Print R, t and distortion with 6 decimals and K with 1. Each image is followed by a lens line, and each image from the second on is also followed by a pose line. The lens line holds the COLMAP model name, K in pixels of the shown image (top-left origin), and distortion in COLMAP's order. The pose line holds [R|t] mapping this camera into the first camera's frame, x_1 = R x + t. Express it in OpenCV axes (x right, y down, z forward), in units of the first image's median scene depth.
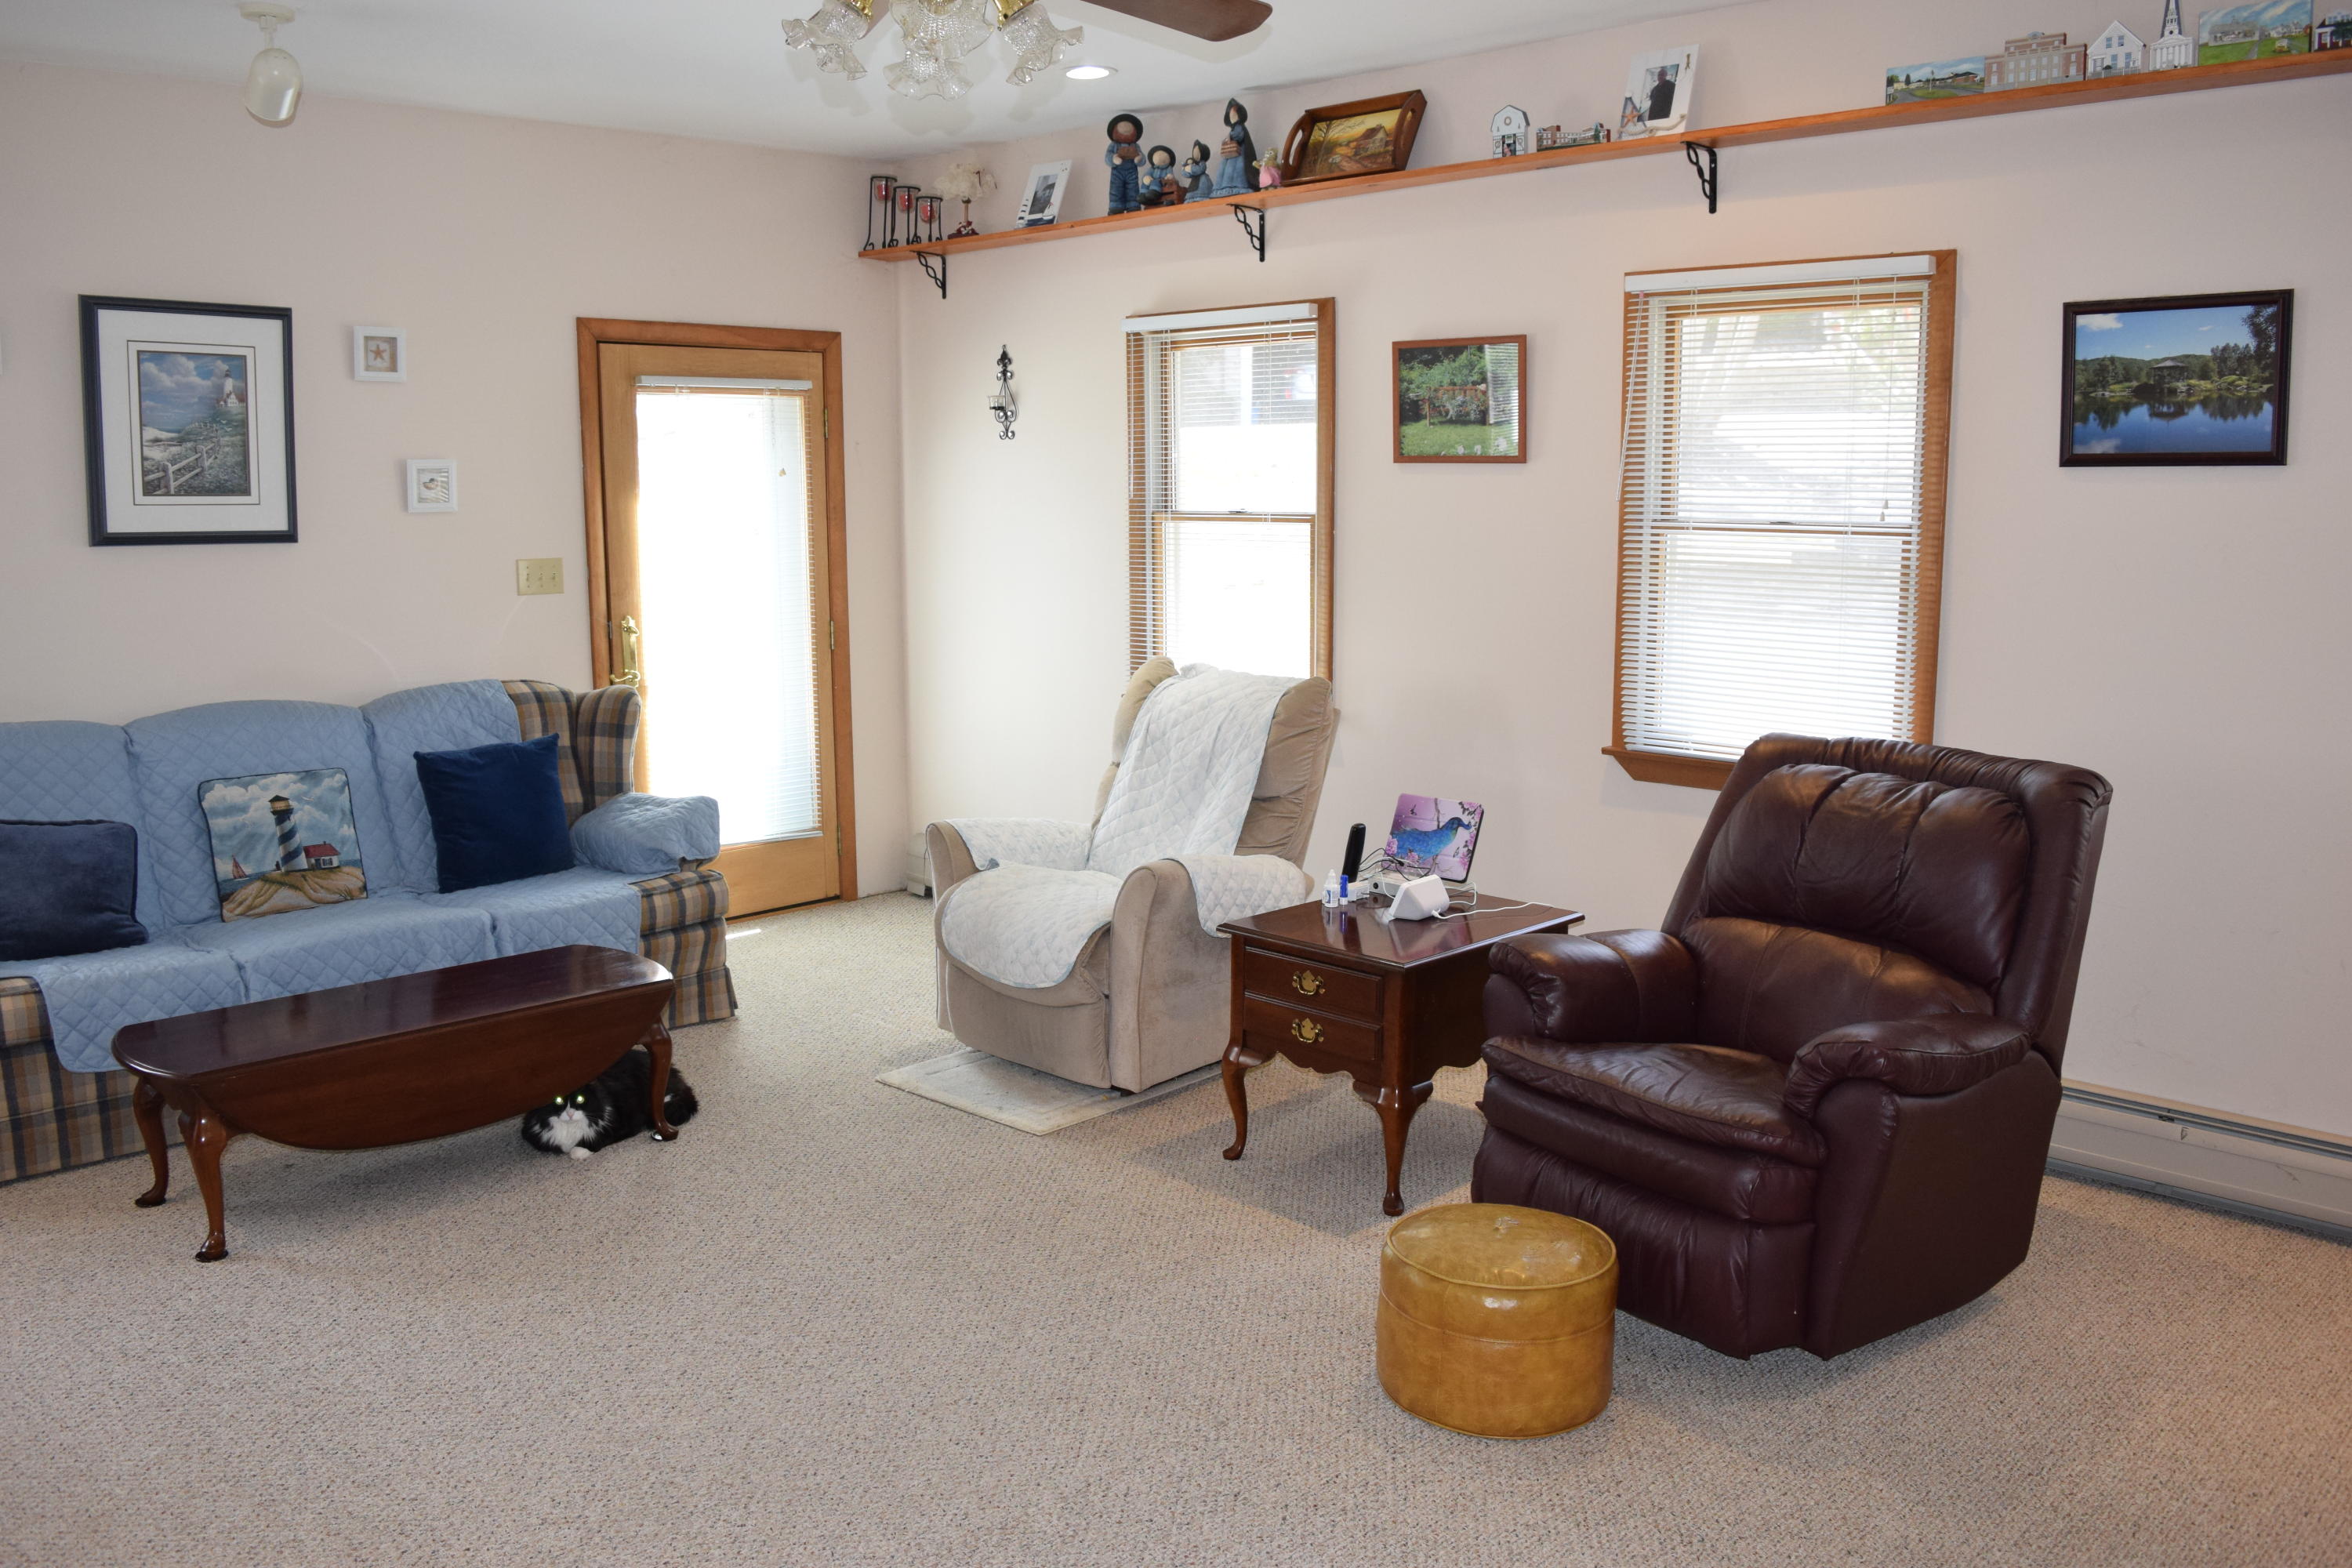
lens RADIAL K [[1883.7, 0, 1161.2], [0, 1883.7, 785.8], [0, 0, 1]] dist [-0.082123, 0.008082]
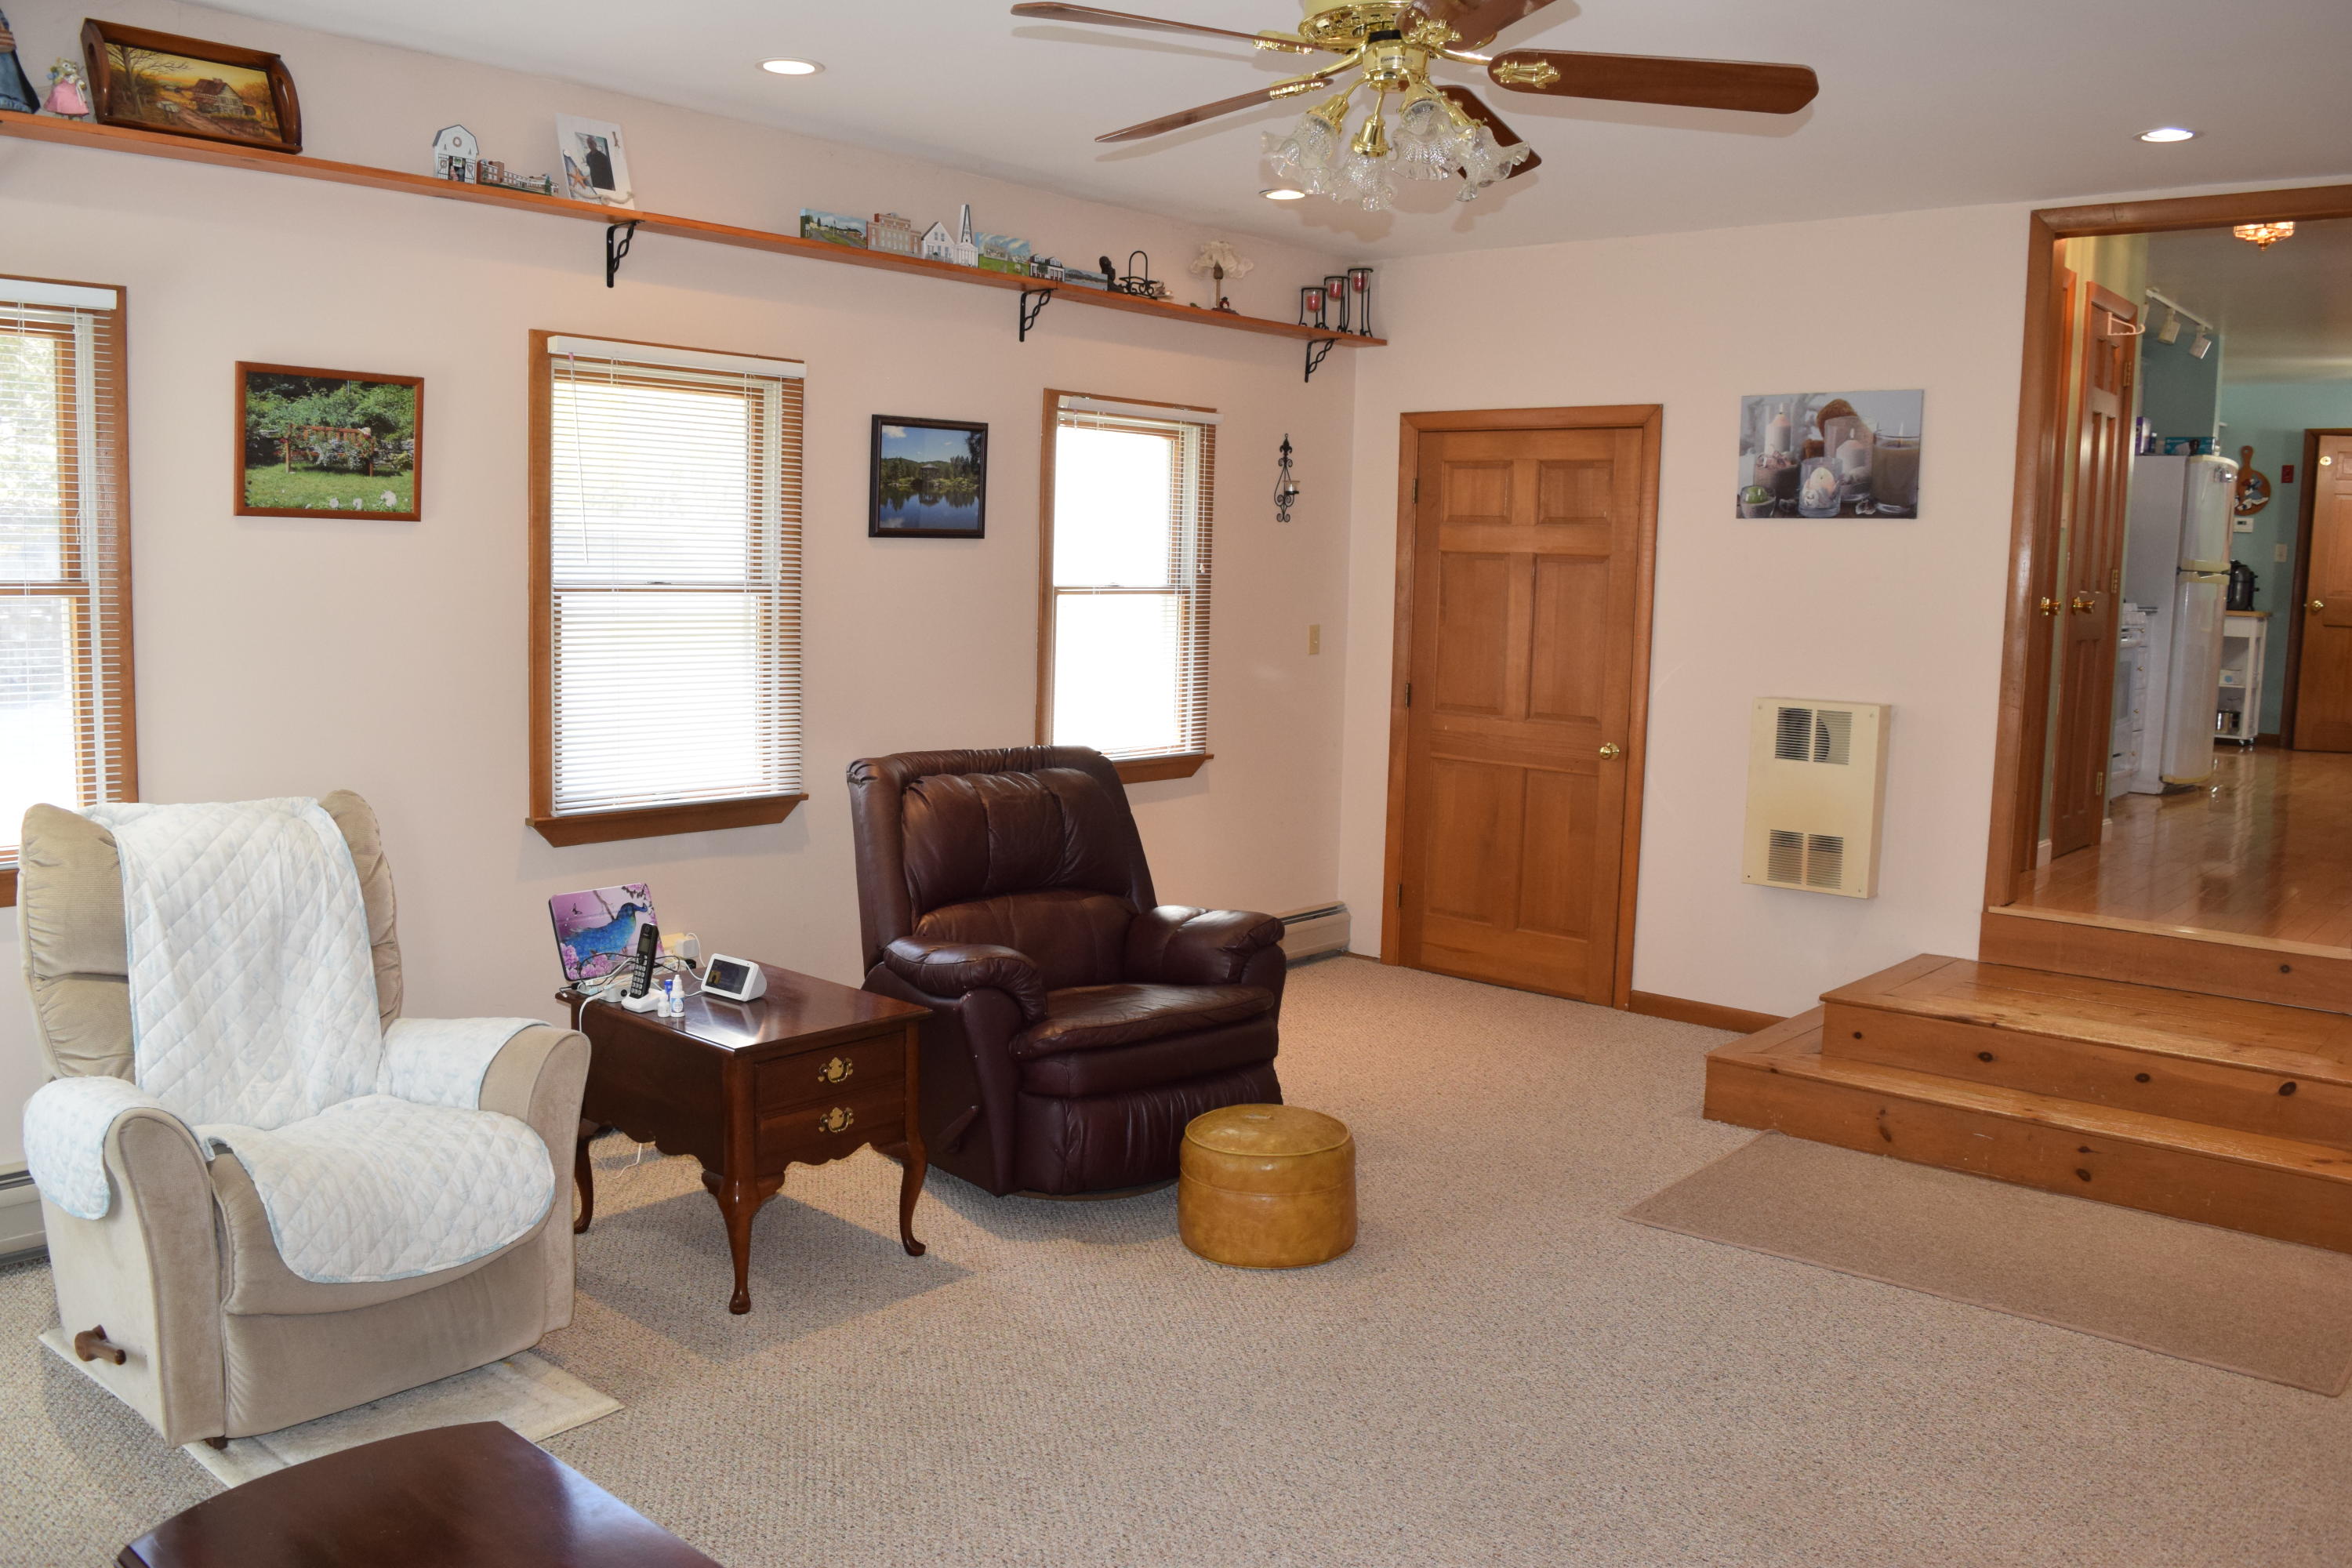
lens RADIAL K [[1883.7, 0, 1161.2], [0, 1883.7, 785.8], [0, 0, 1]] dist [-0.082123, 0.008082]
pose [[-0.067859, -0.120389, 0.990405, -0.793375], [0.133708, 0.982641, 0.128606, -0.127609], [-0.988695, 0.141152, -0.050584, 0.791706]]
